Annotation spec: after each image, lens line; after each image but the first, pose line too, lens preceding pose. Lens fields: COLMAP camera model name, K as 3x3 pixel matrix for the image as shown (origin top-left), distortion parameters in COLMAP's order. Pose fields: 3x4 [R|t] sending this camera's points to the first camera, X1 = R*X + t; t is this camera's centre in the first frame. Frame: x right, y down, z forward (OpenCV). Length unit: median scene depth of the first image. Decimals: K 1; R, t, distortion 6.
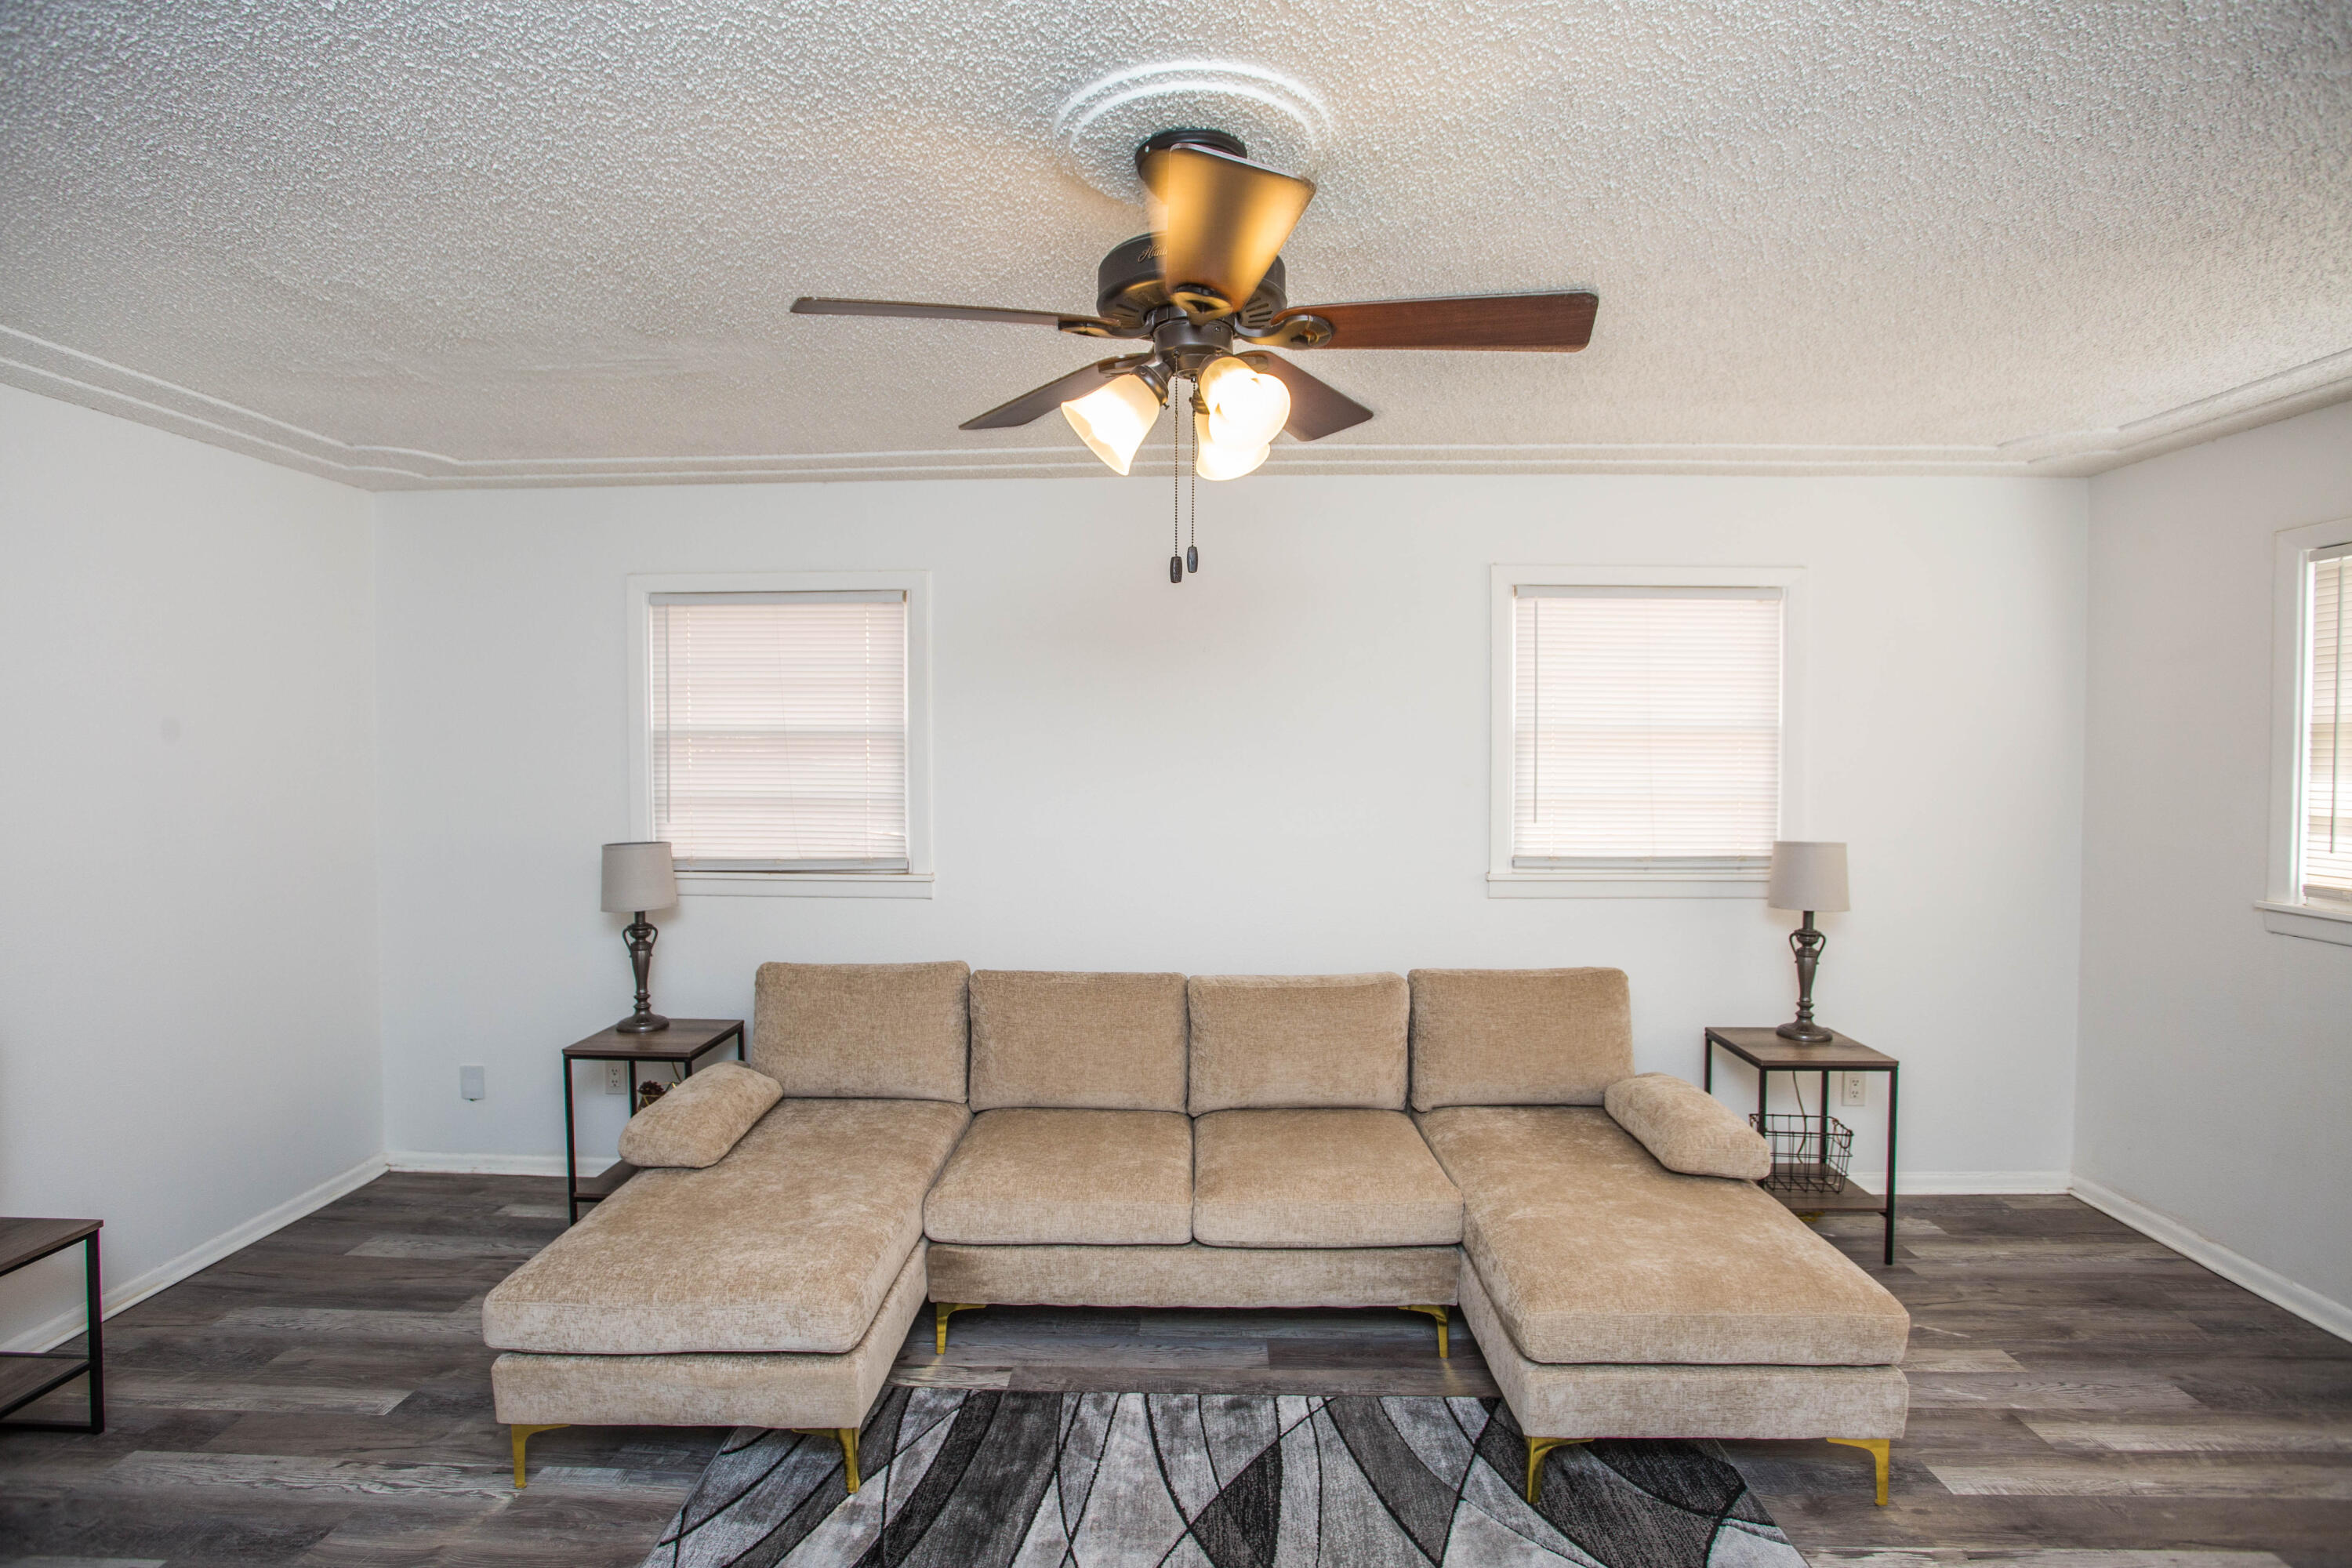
lens RADIAL K [[1150.7, 0, 1164.0], [0, 1150.7, 765.4], [0, 0, 1]] dist [-0.064632, 0.023752]
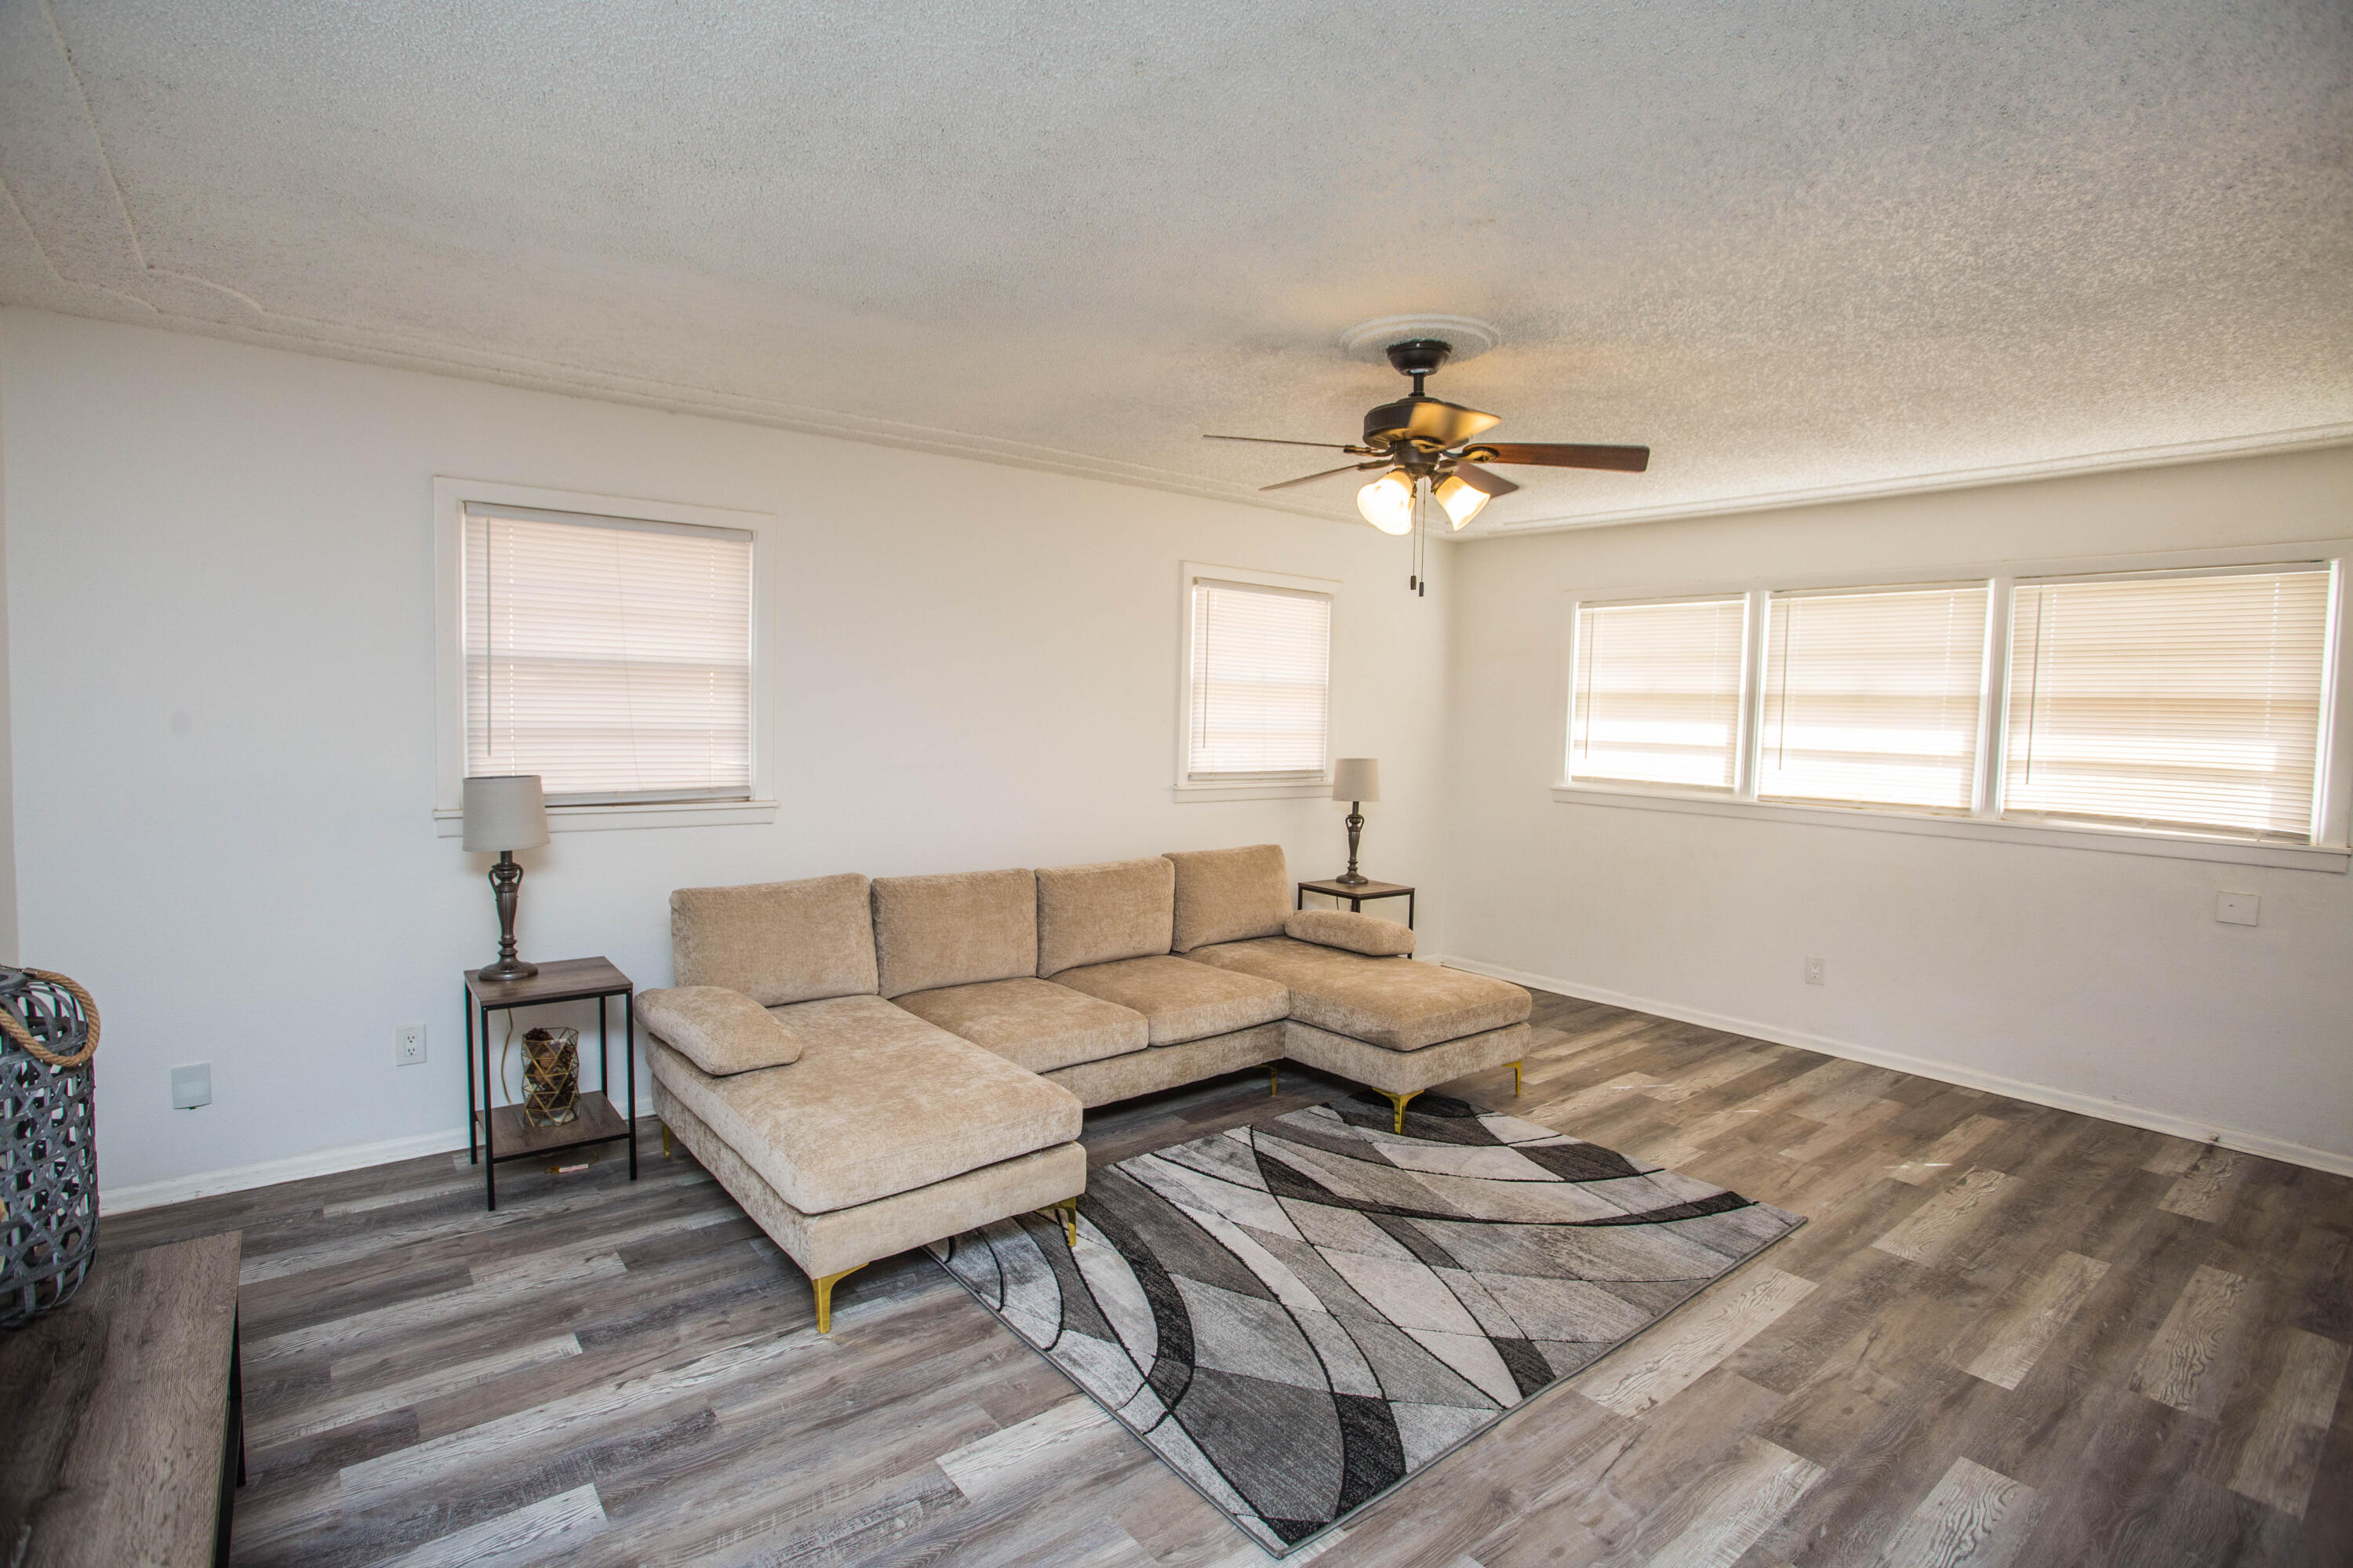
lens RADIAL K [[1151.3, 0, 1162.7], [0, 1151.3, 773.3], [0, 0, 1]] dist [-0.064632, 0.023752]
pose [[0.758396, -0.020799, 0.651462, -0.695508], [-0.012394, 0.998850, 0.046319, 0.017410], [-0.651676, -0.043202, 0.757266, -0.043566]]
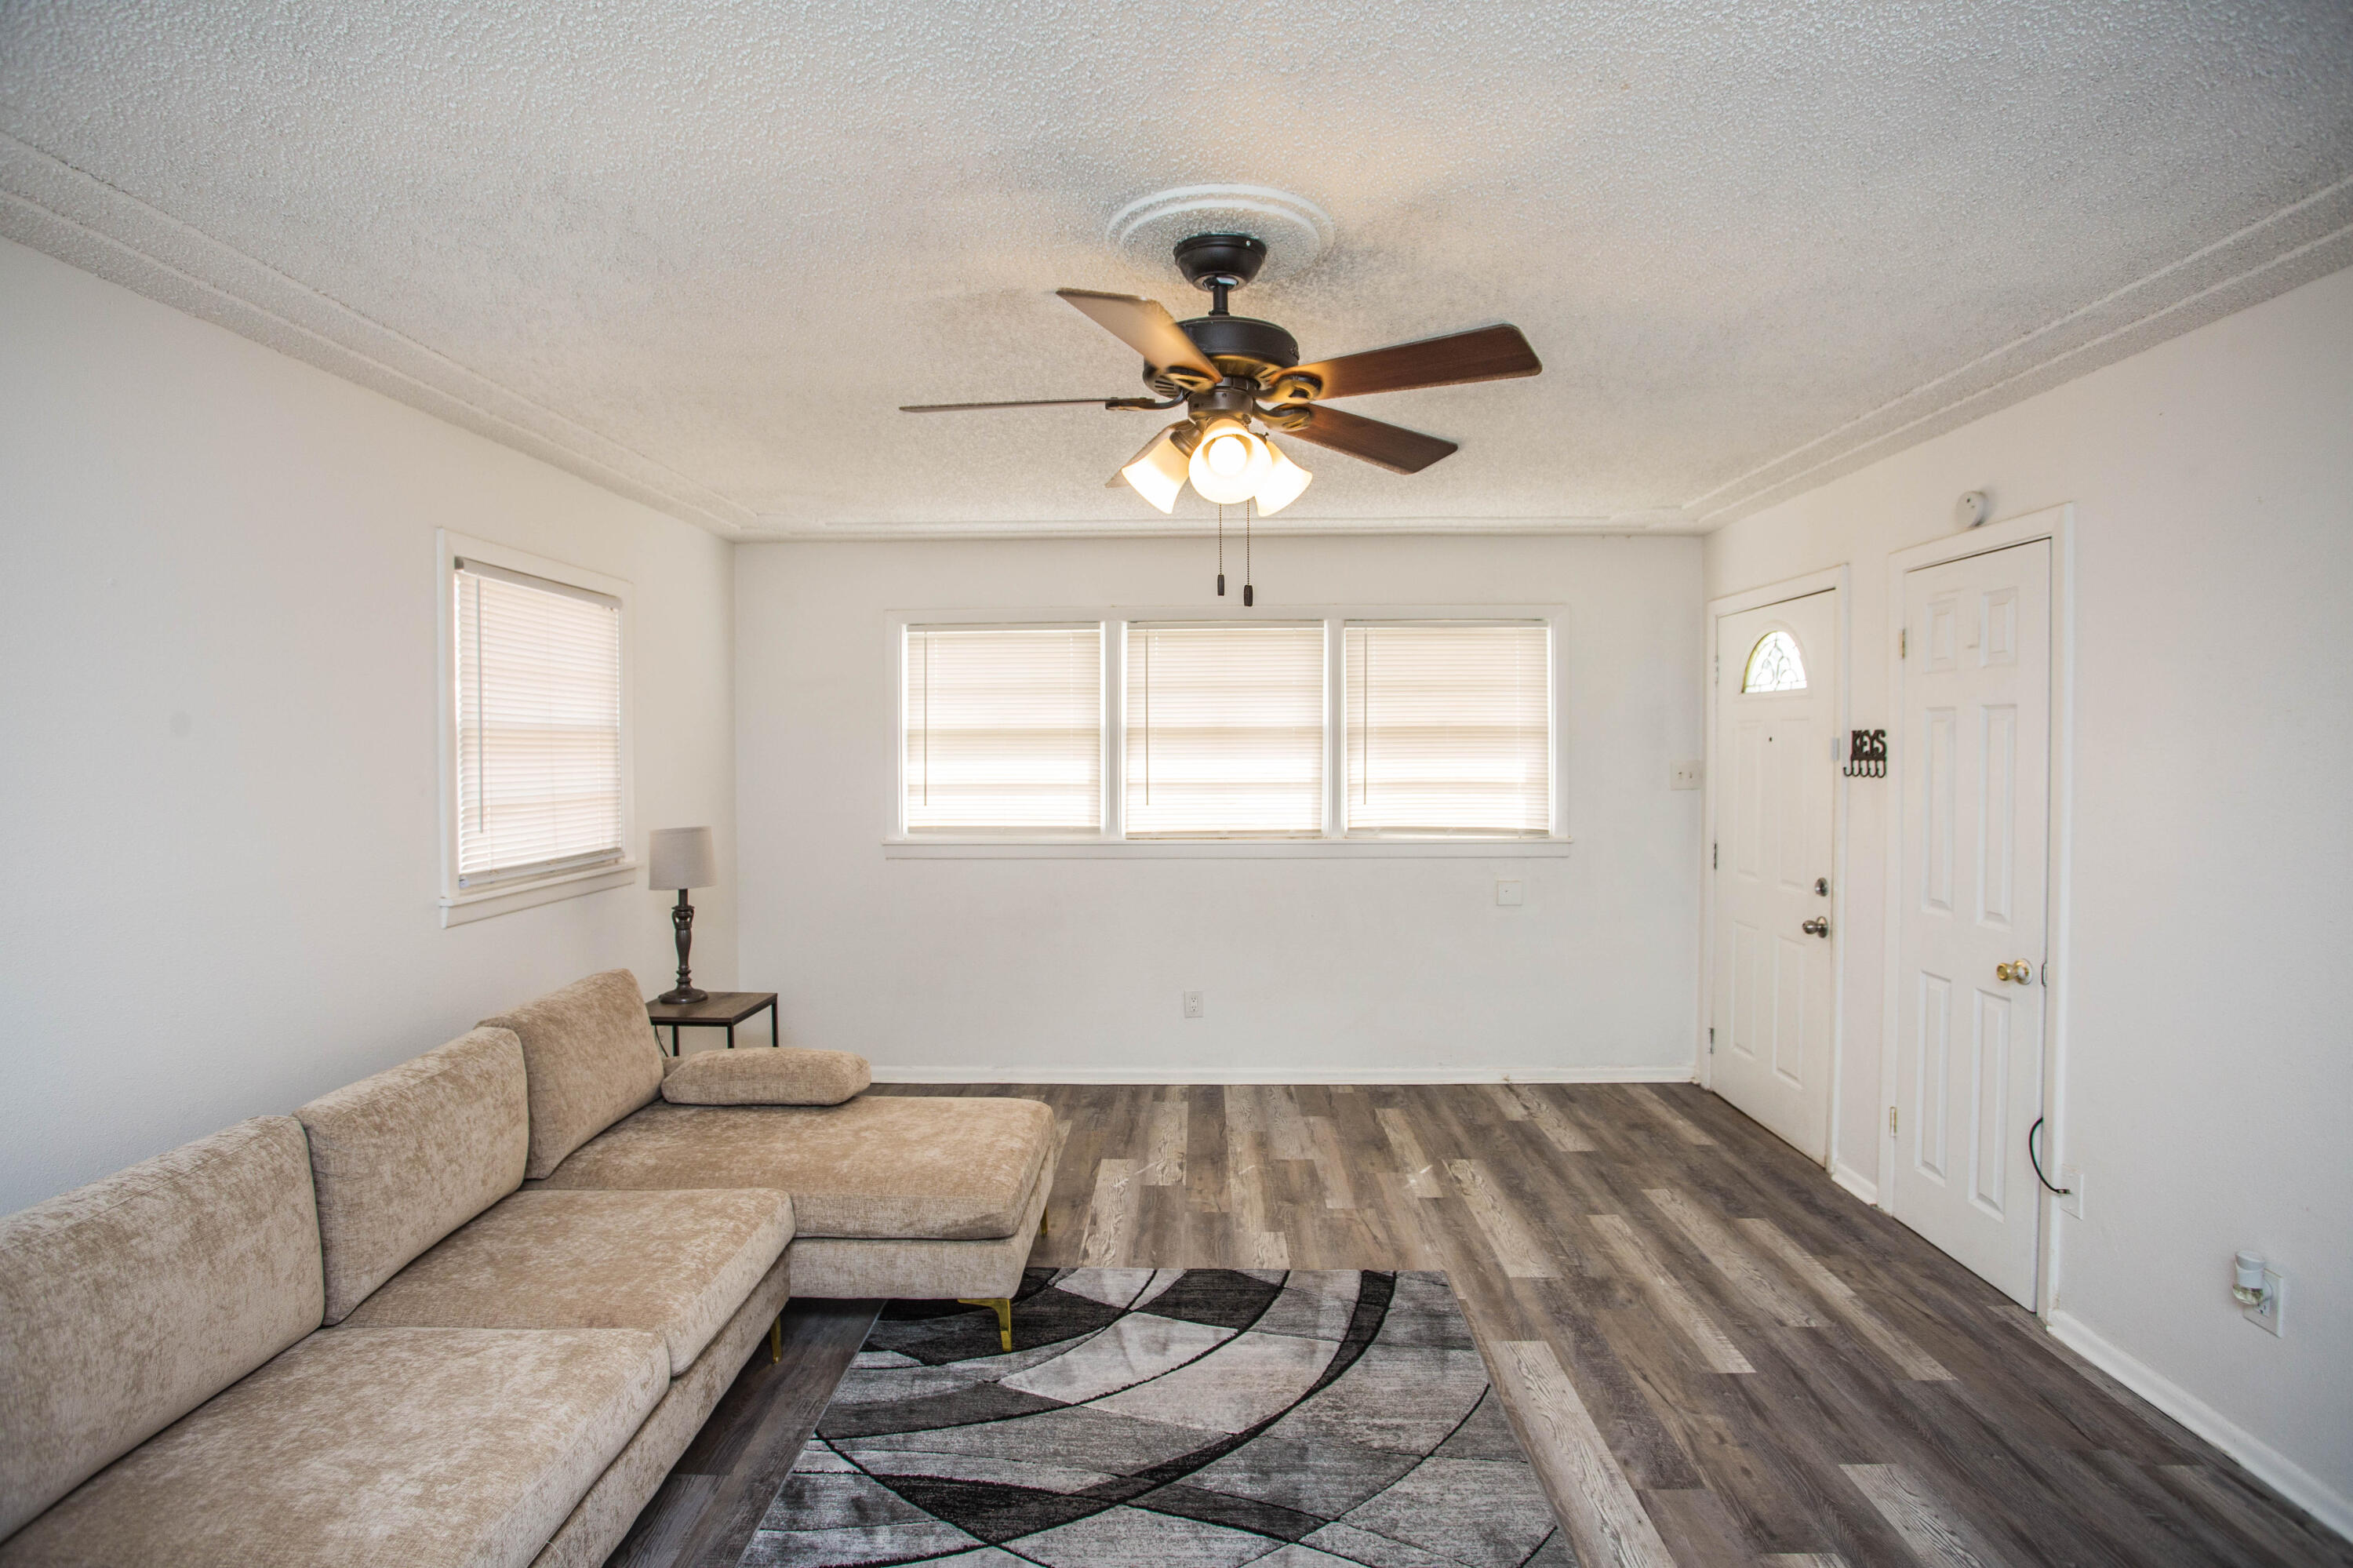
lens RADIAL K [[1151.3, 0, 1177.4], [0, 1151.3, 771.2], [0, 0, 1]] dist [-0.064632, 0.023752]
pose [[-0.016400, -0.024137, 0.999574, -0.587434], [0.021634, 0.999466, 0.024490, -0.006538], [-0.999631, 0.022027, -0.015870, 0.528066]]
